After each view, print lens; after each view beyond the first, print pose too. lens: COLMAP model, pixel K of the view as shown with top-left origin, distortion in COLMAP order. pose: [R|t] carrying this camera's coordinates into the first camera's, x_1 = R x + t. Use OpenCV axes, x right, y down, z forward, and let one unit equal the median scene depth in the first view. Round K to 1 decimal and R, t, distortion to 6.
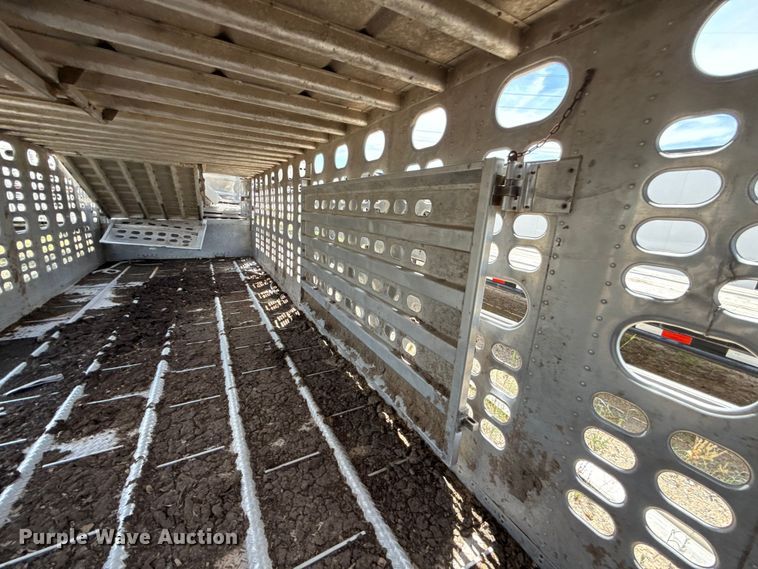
lens RADIAL K [[305.6, 0, 379.0], [0, 305.6, 285.4], [0, 0, 1]] dist [0.000698, 0.000641]
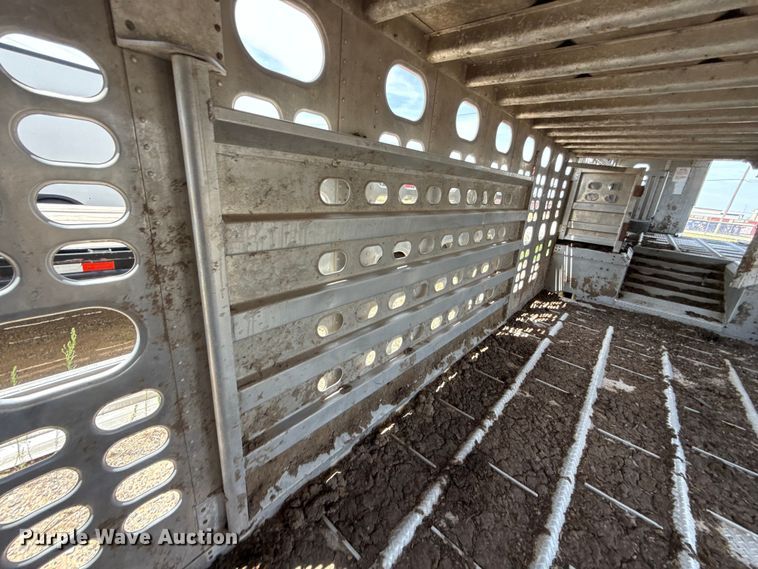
lens RADIAL K [[305.6, 0, 378.7], [0, 305.6, 282.5], [0, 0, 1]] dist [0.000698, 0.000641]
pose [[-0.336334, -0.371795, 0.865244, -0.585322], [0.124707, 0.893095, 0.432238, -0.333142], [-0.933449, 0.253279, -0.254013, 1.103453]]
